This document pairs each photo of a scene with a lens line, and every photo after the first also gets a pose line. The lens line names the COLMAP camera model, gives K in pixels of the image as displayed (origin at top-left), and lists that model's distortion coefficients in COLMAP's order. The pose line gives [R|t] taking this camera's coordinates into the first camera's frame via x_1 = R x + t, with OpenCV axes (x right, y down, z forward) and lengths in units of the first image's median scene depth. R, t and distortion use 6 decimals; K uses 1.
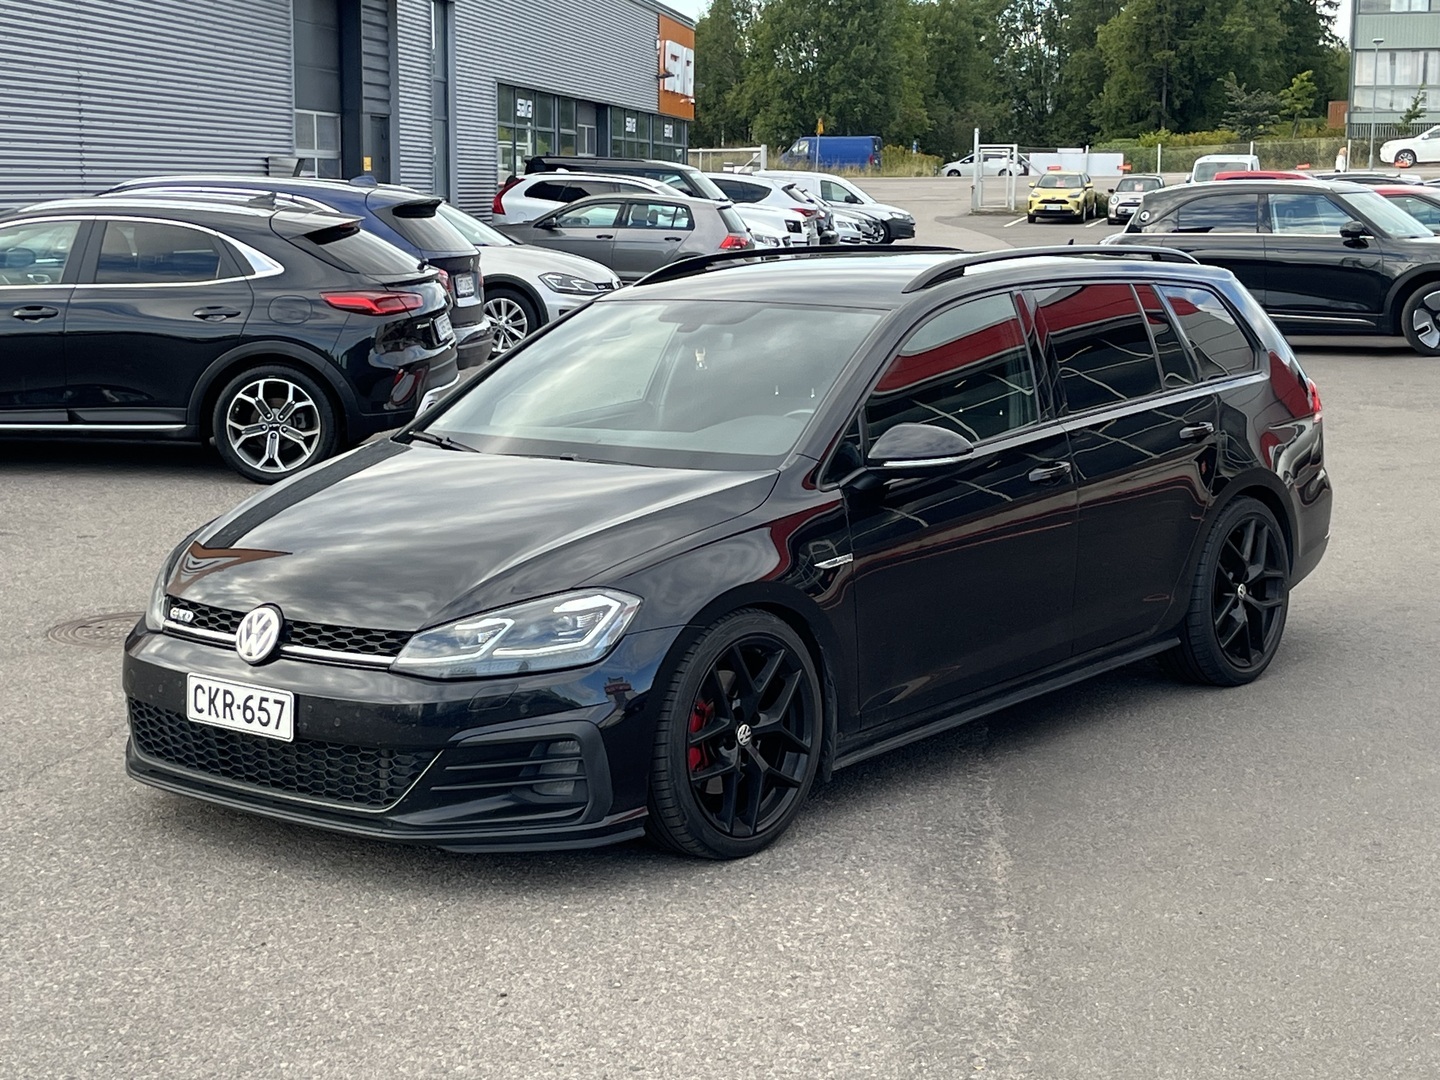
lens RADIAL K [[2388.8, 0, 718.8], [0, 2388.8, 544.5], [0, 0, 1]] dist [-0.006921, 0.000000]
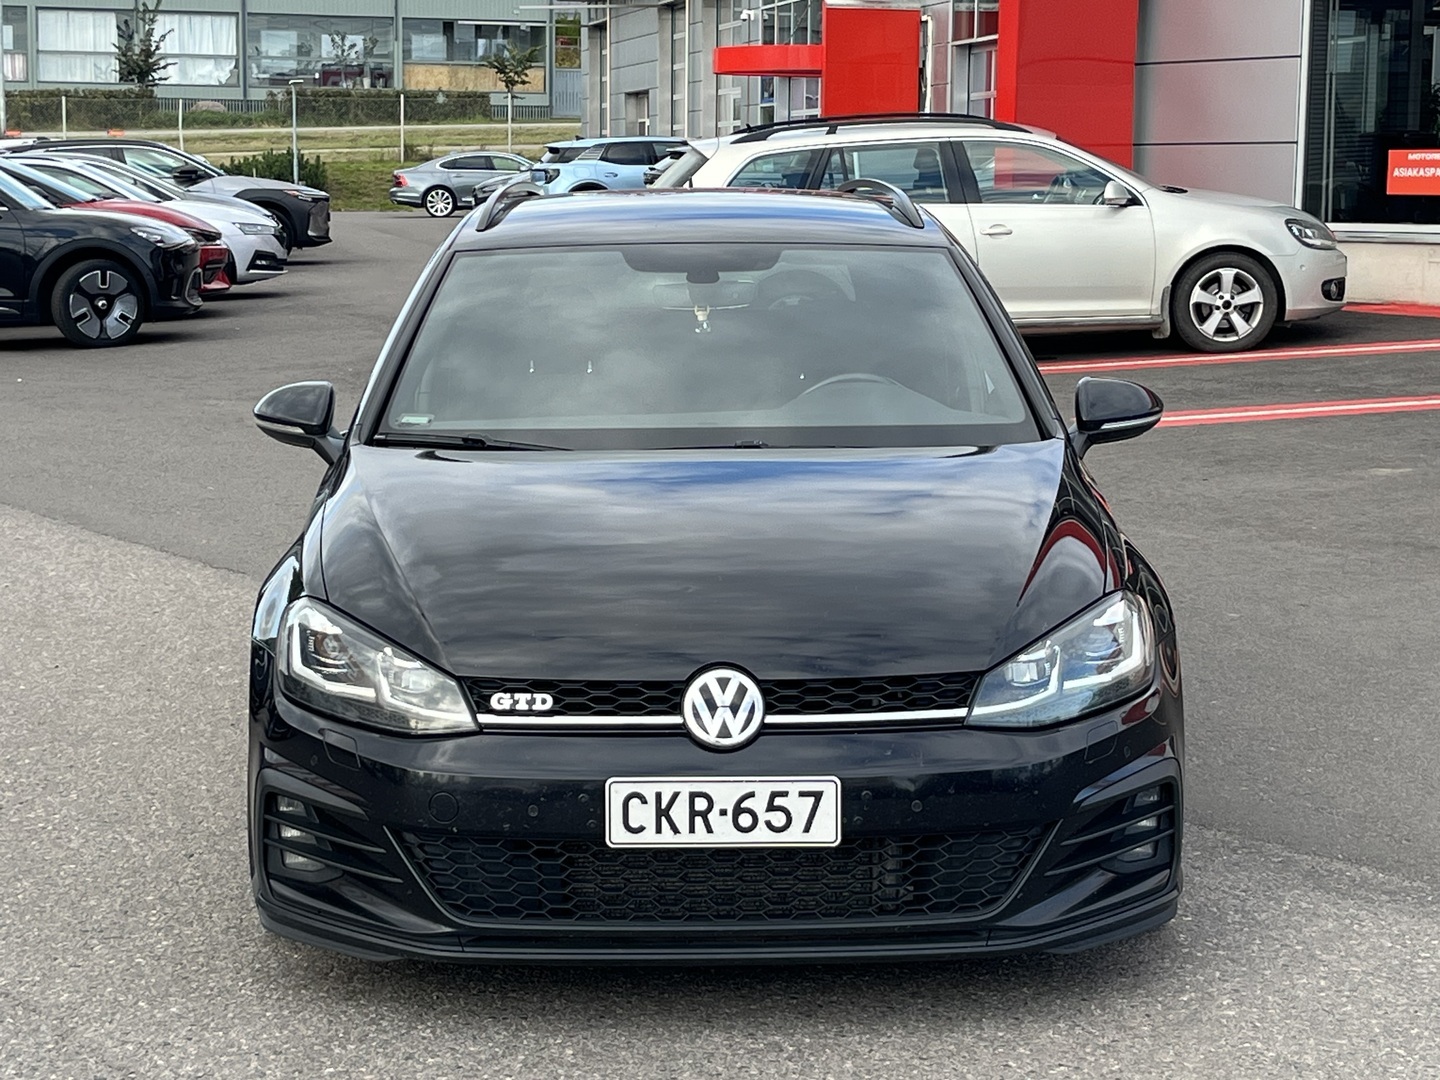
lens RADIAL K [[2809.4, 0, 719.7], [0, 2809.4, 536.0], [0, 0, 1]] dist [0.026344, 0.000000]
pose [[0.800951, -0.089033, 0.592073, -0.682230], [0.099546, 0.994921, 0.014947, -0.025300], [-0.590396, 0.046967, 0.805746, 0.330240]]
